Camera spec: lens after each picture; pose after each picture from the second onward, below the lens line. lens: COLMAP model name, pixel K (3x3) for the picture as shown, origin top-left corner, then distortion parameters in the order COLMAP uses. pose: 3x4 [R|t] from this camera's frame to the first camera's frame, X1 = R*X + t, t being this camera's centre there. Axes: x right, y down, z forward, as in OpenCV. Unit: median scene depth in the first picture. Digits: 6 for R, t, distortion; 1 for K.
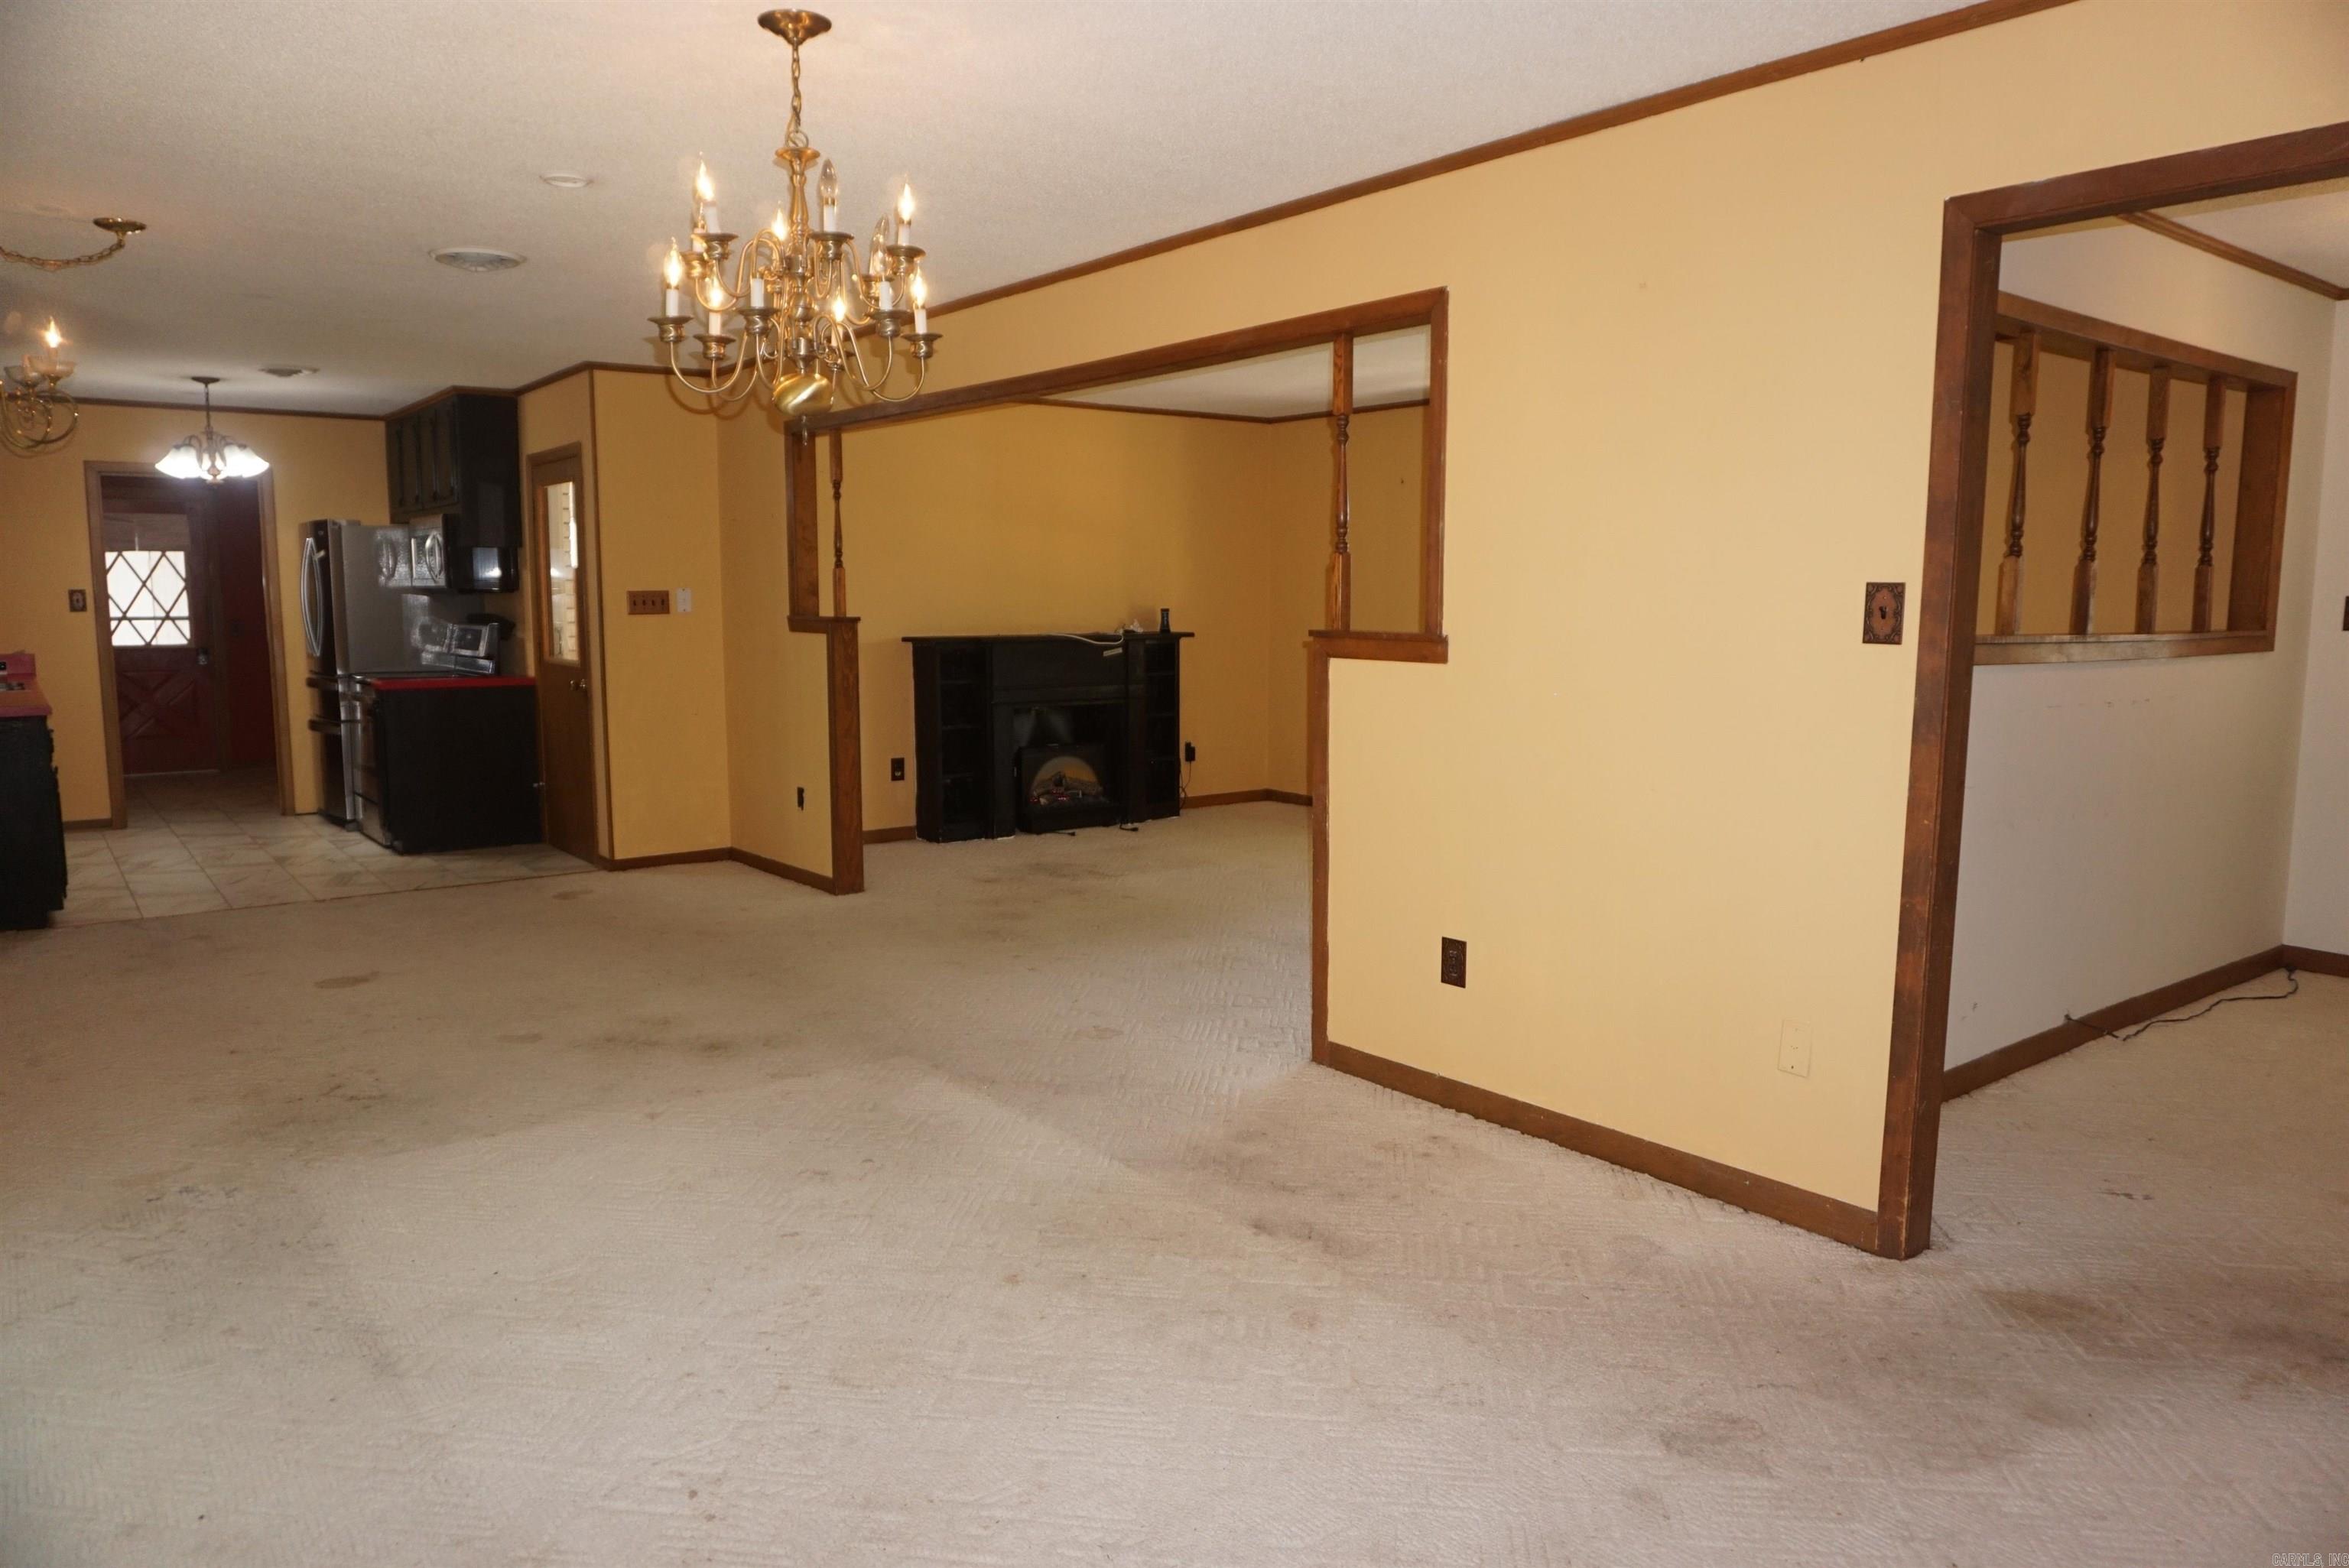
lens RADIAL K [[1566.1, 0, 1182.1], [0, 1566.1, 779.9], [0, 0, 1]] dist [-0.066863, 0.046728]
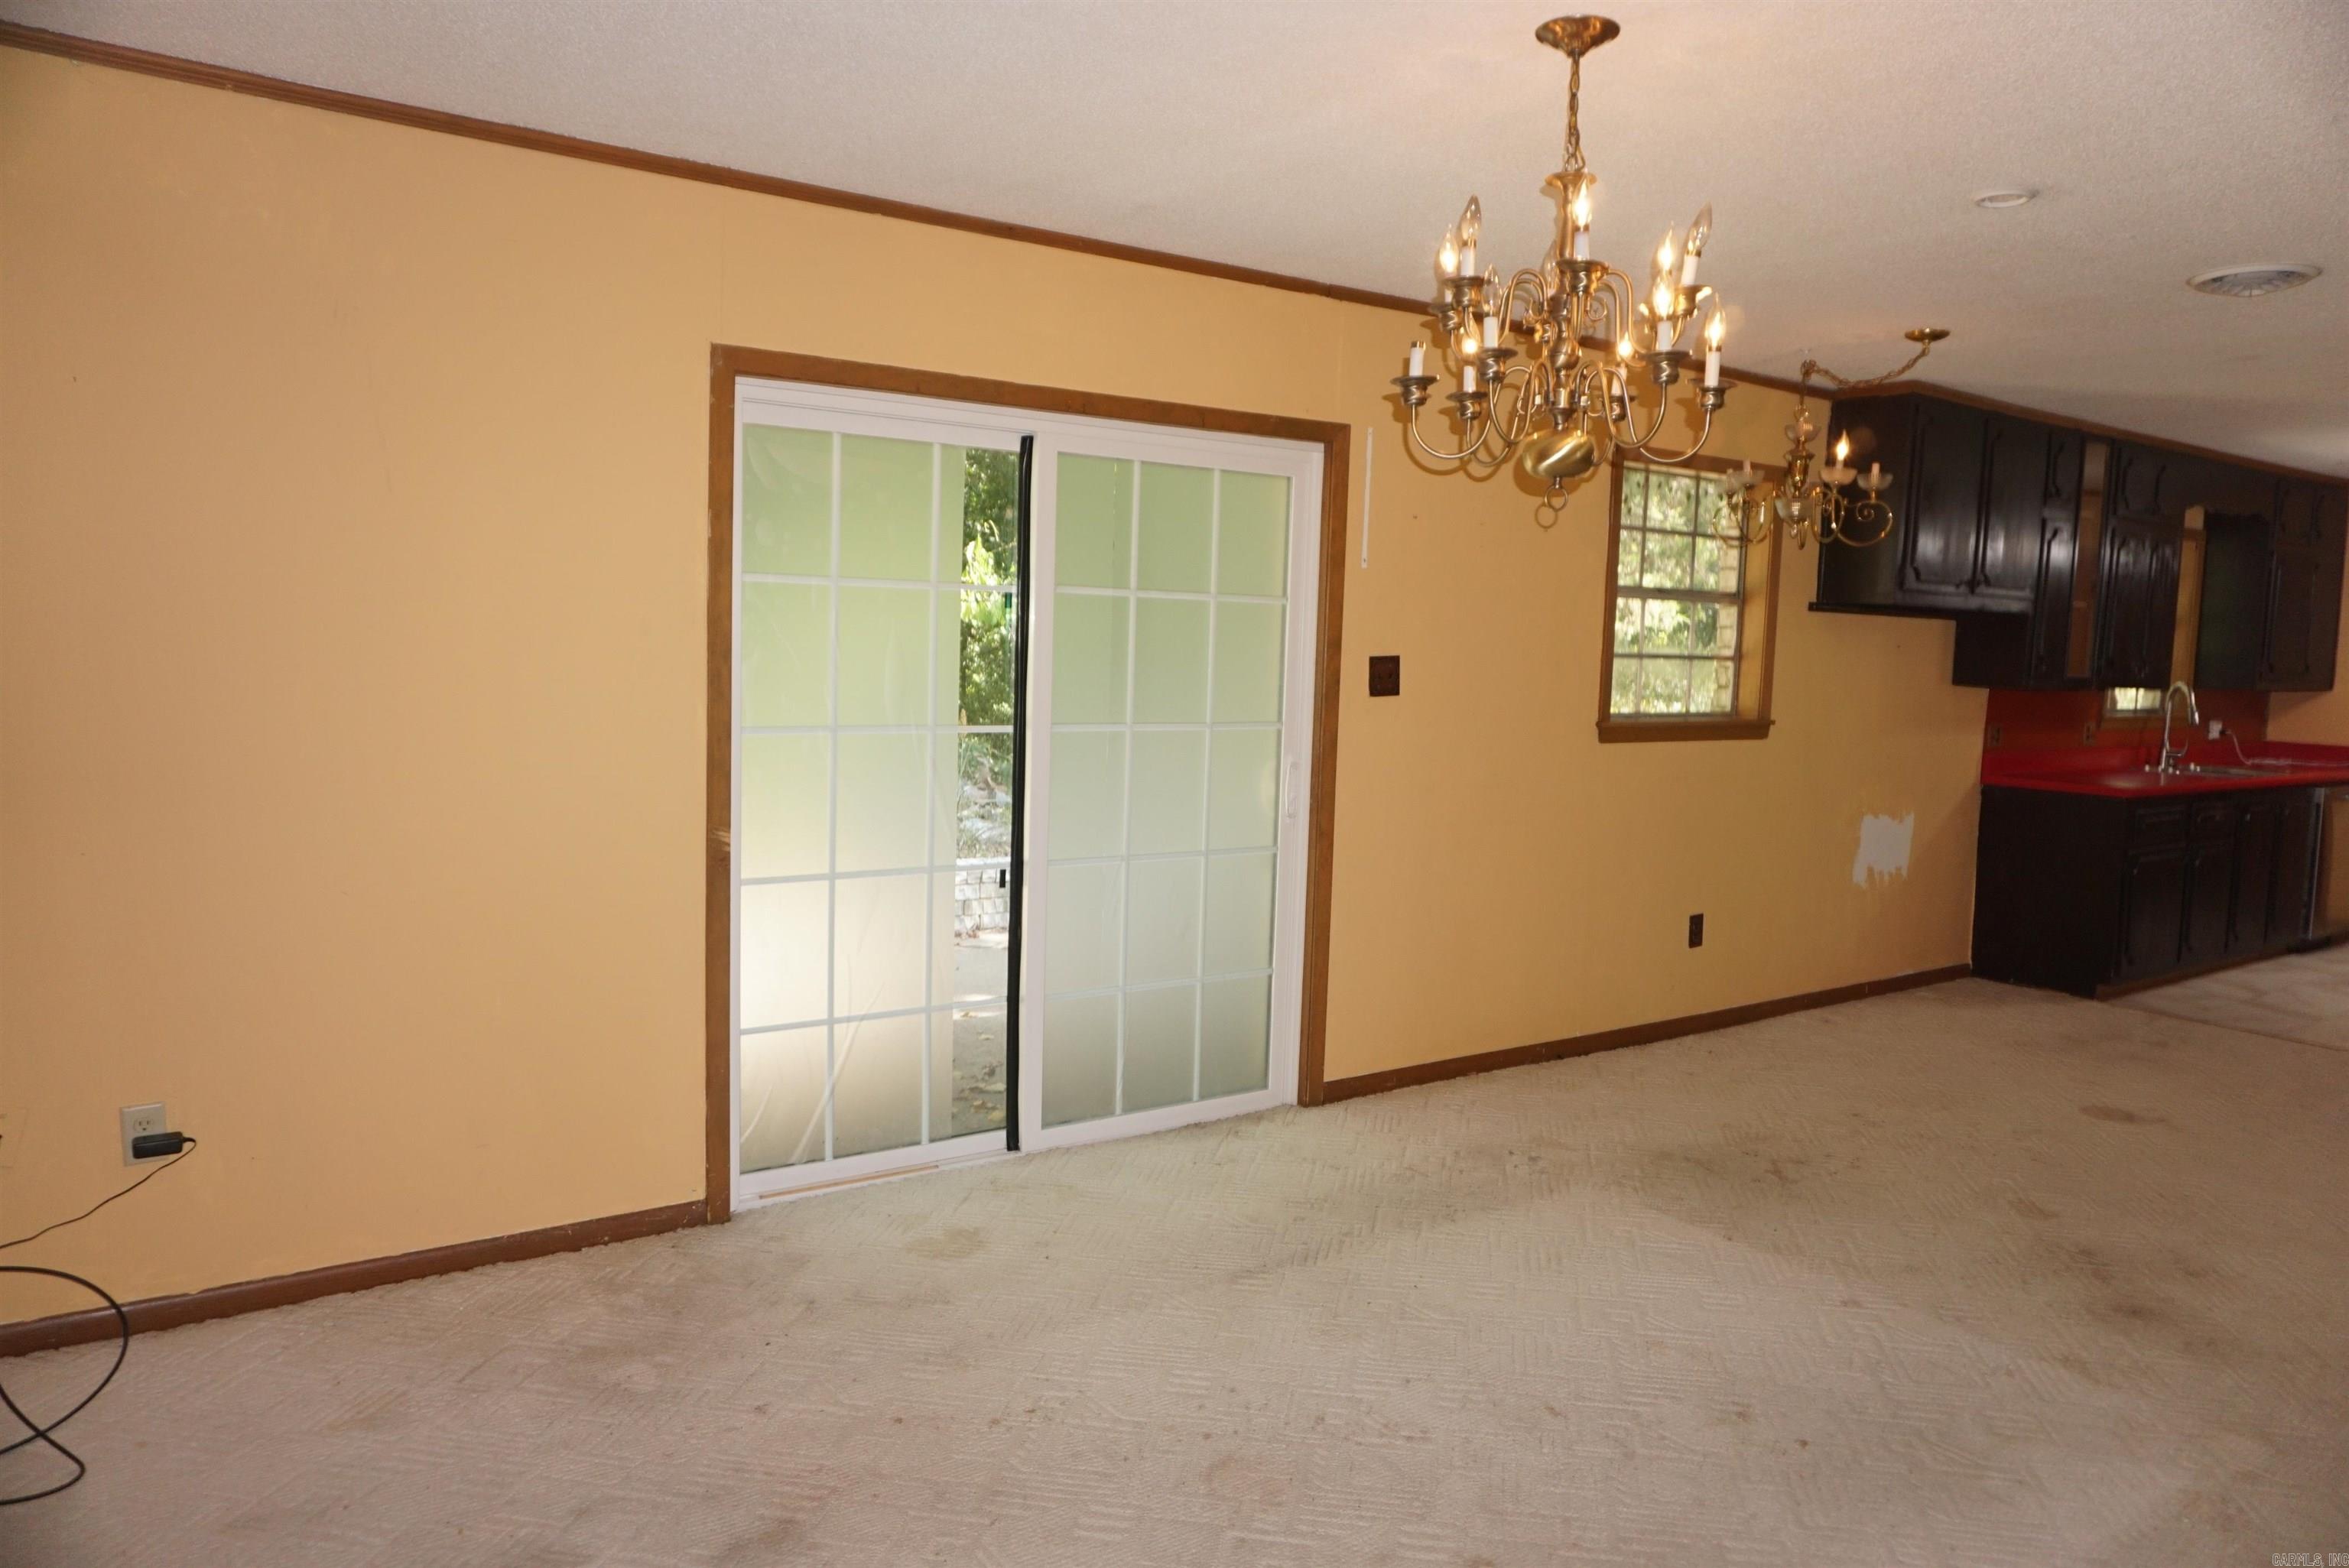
lens RADIAL K [[1566.1, 0, 1182.1], [0, 1566.1, 779.9], [0, 0, 1]] dist [-0.066863, 0.046728]
pose [[-0.031861, 0.095609, -0.994909, 0.421226], [-0.157853, 0.982440, 0.099466, -0.078558], [0.986948, 0.160219, -0.016209, 0.540884]]
